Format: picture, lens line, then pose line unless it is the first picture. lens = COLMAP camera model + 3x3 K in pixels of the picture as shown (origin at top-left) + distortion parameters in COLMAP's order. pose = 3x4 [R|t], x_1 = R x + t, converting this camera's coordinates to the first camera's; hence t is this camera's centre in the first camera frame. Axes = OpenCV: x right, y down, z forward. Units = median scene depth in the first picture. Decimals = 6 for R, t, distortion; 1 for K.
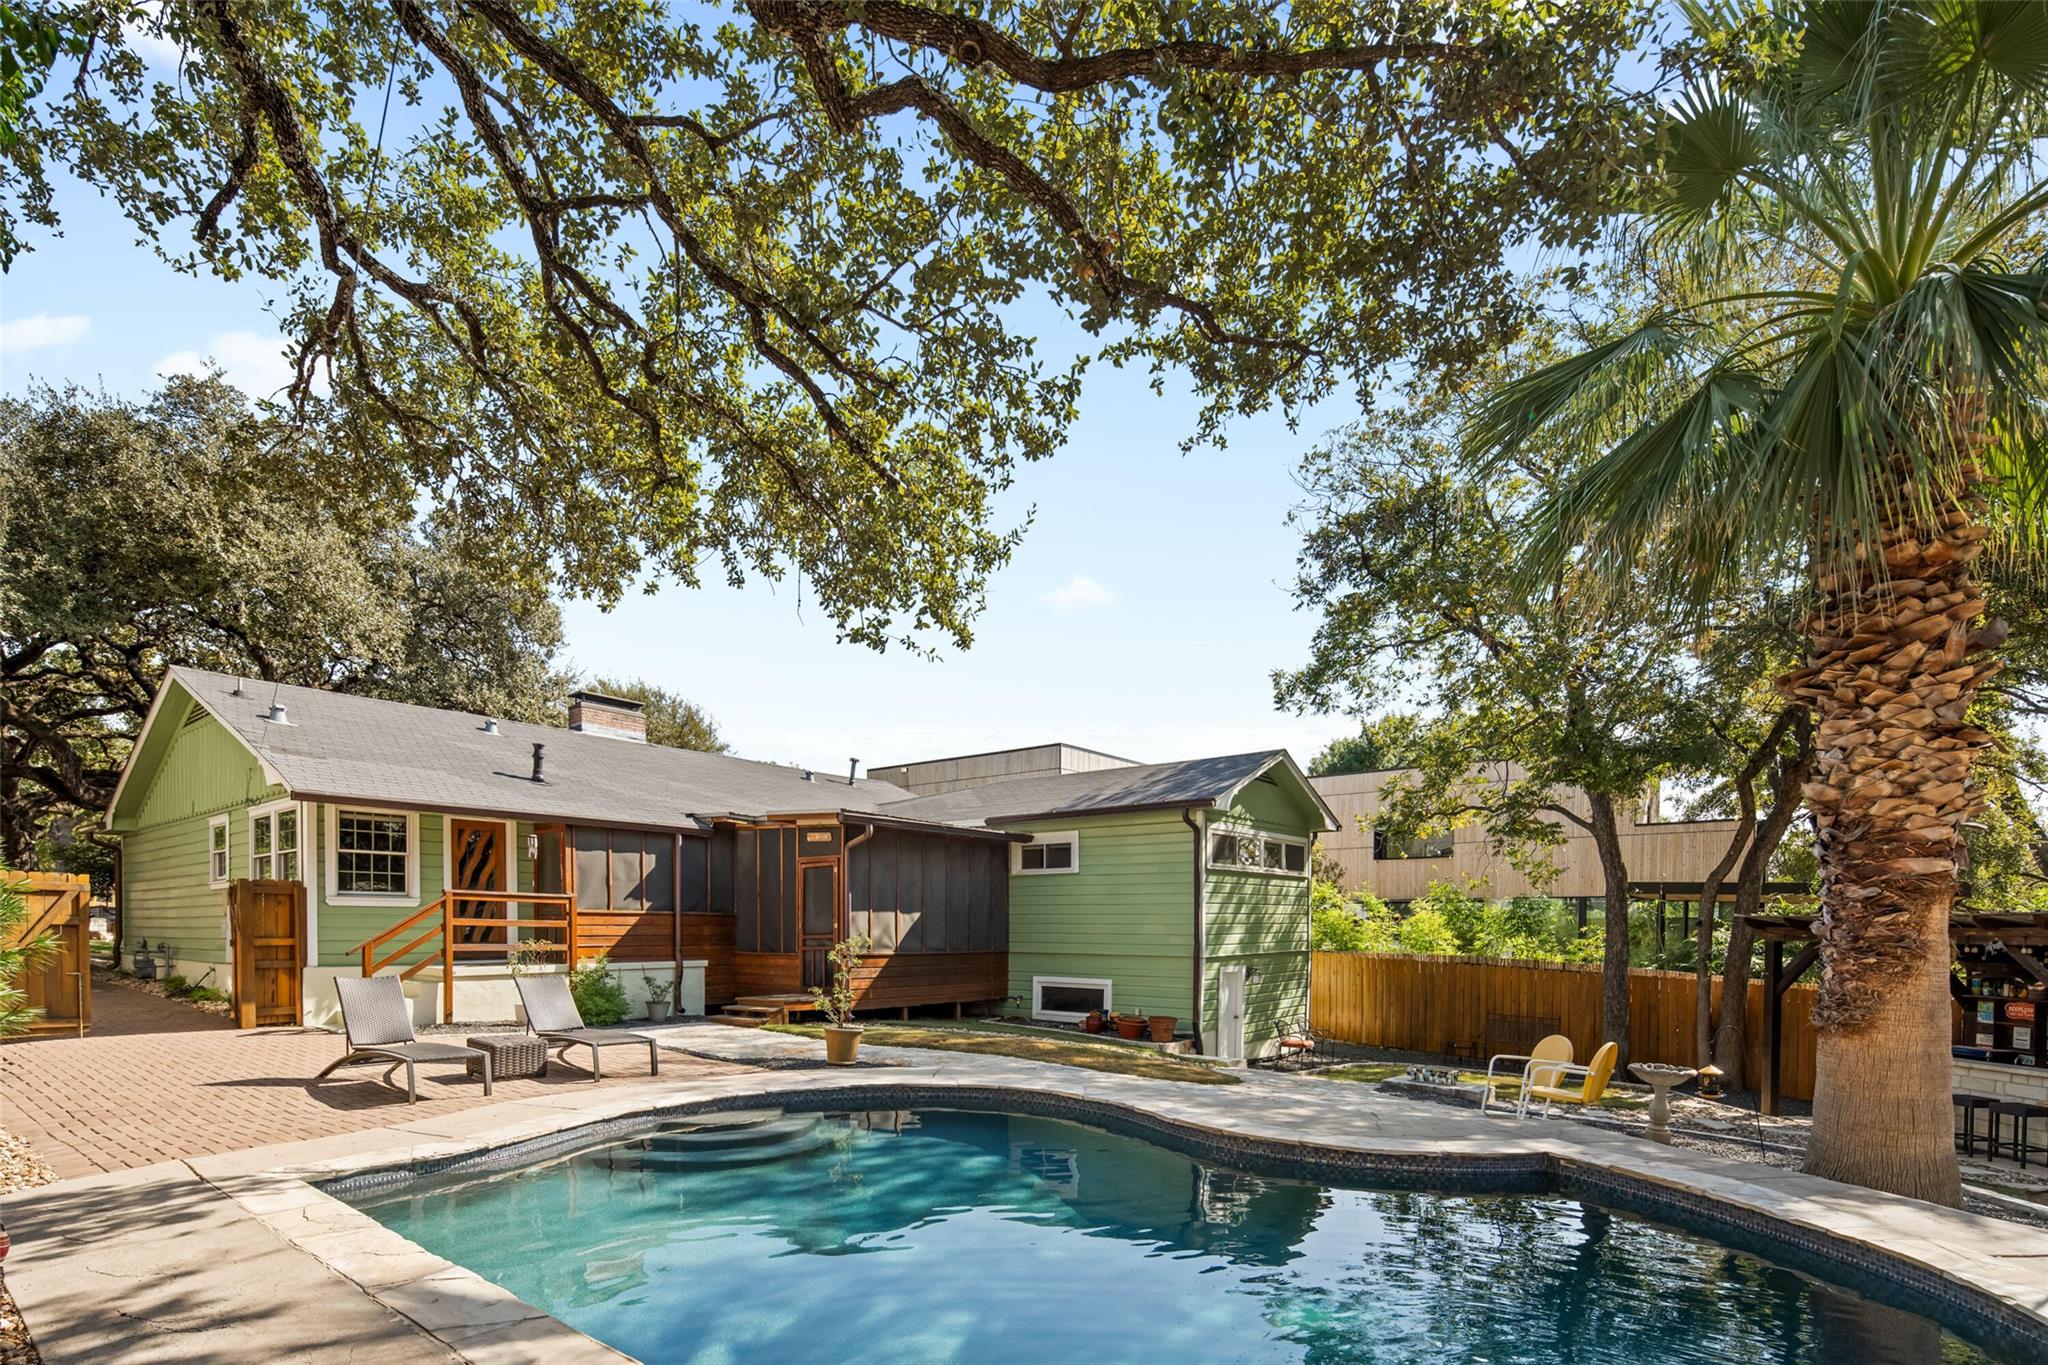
lens RADIAL K [[992.5, 0, 1024.0], [0, 992.5, 682.5], [0, 0, 1]] dist [0.002350, 0.000037]
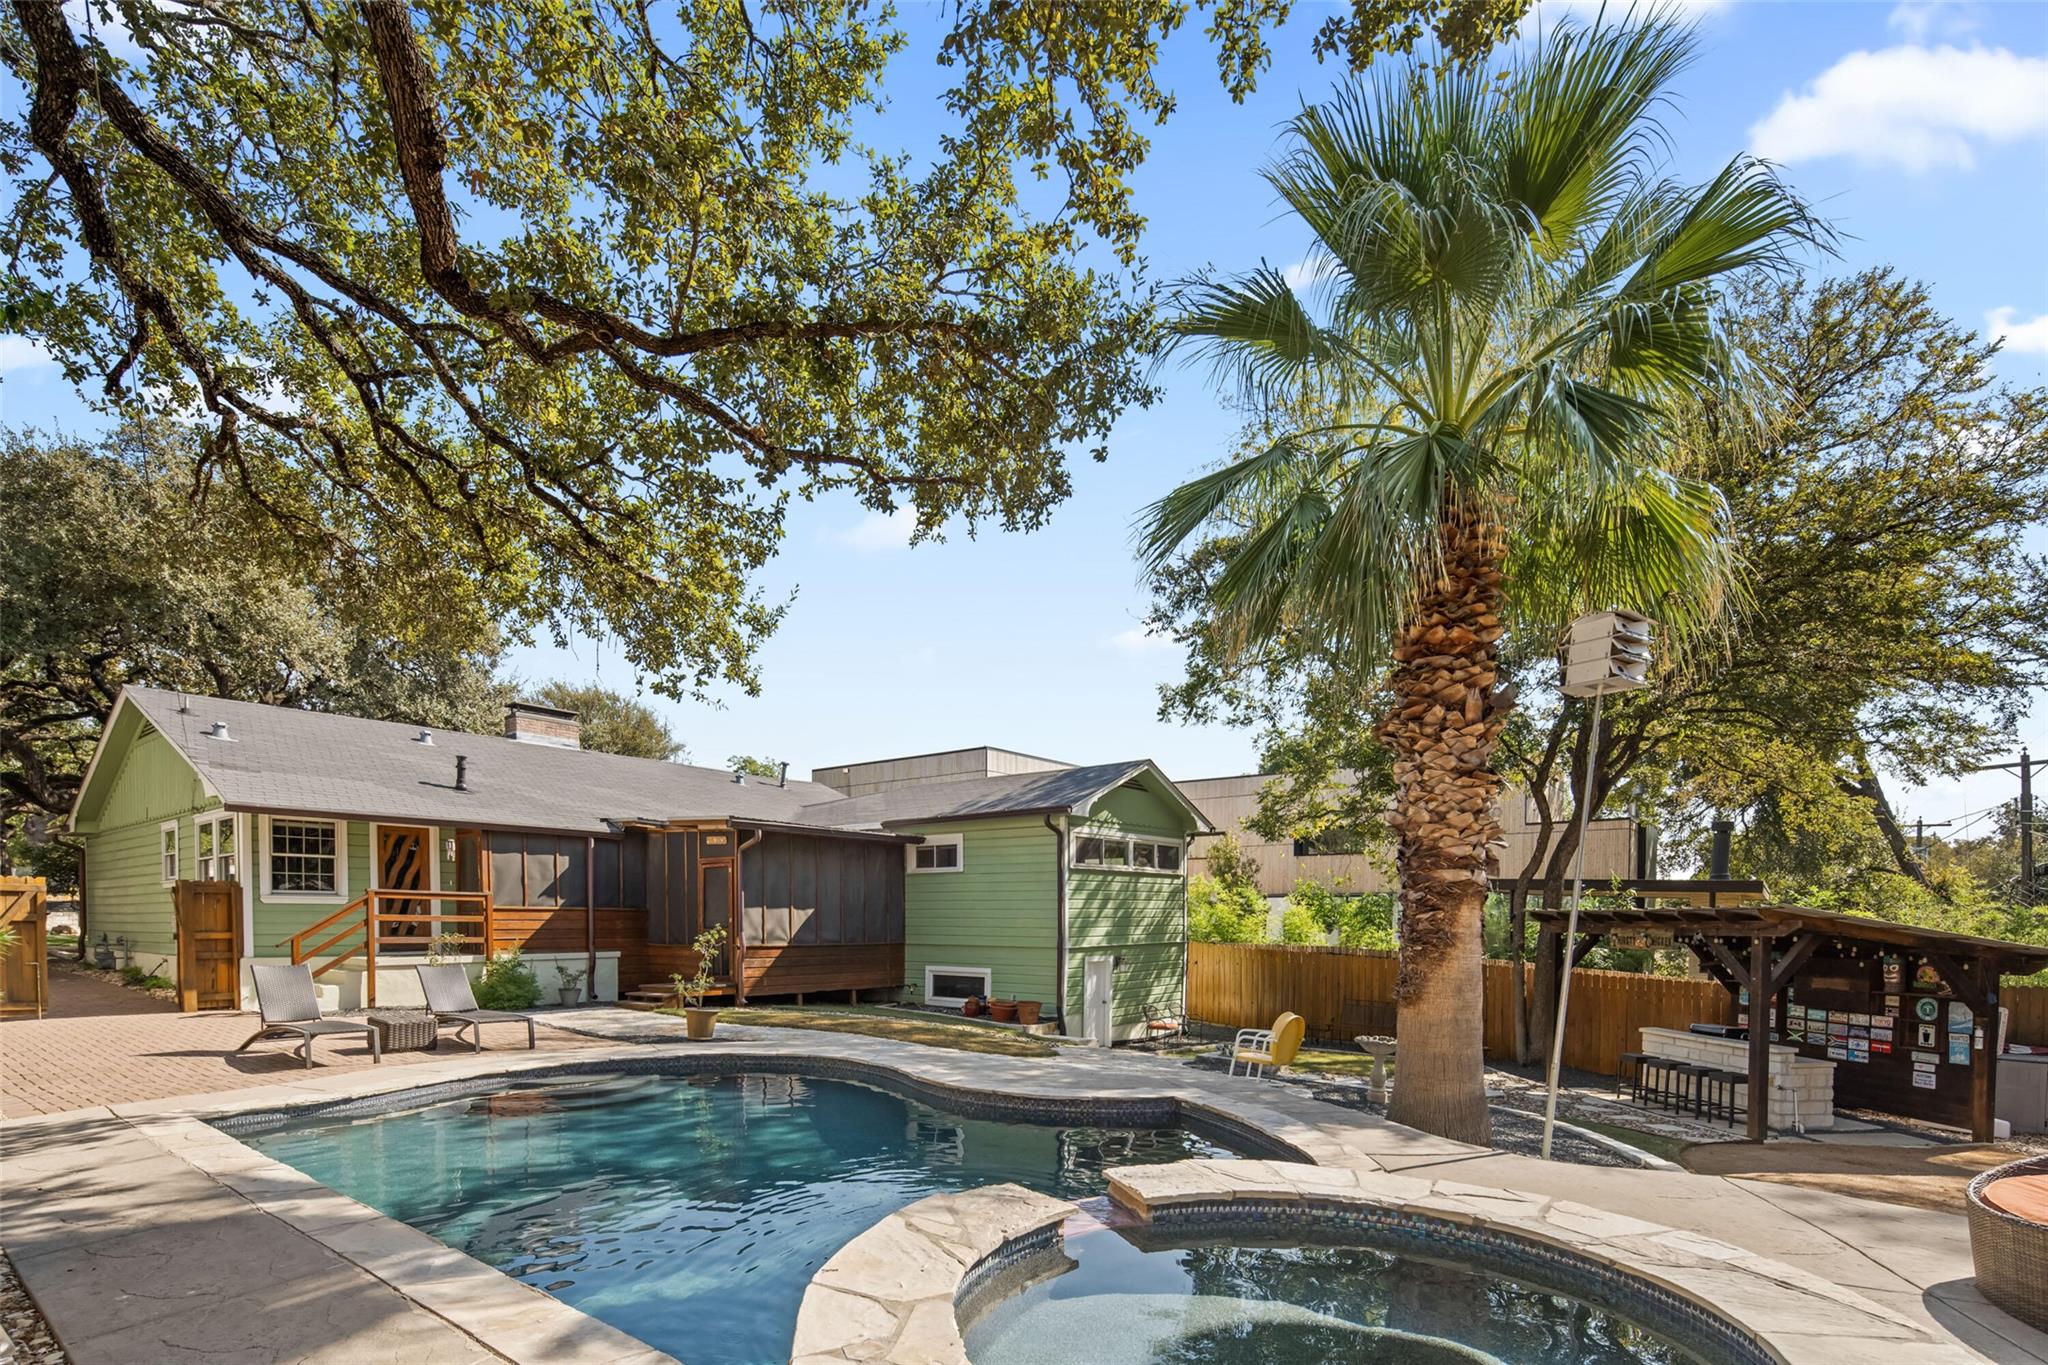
lens RADIAL K [[996.8, 0, 1024.2], [0, 996.8, 687.9], [0, 0, 1]] dist [0.001736, 0.000031]
pose [[0.999946, 0.000980, 0.010308, 0.129506], [-0.001119, 0.999908, 0.013520, -0.030722], [-0.010294, -0.013531, 0.999855, -0.116342]]
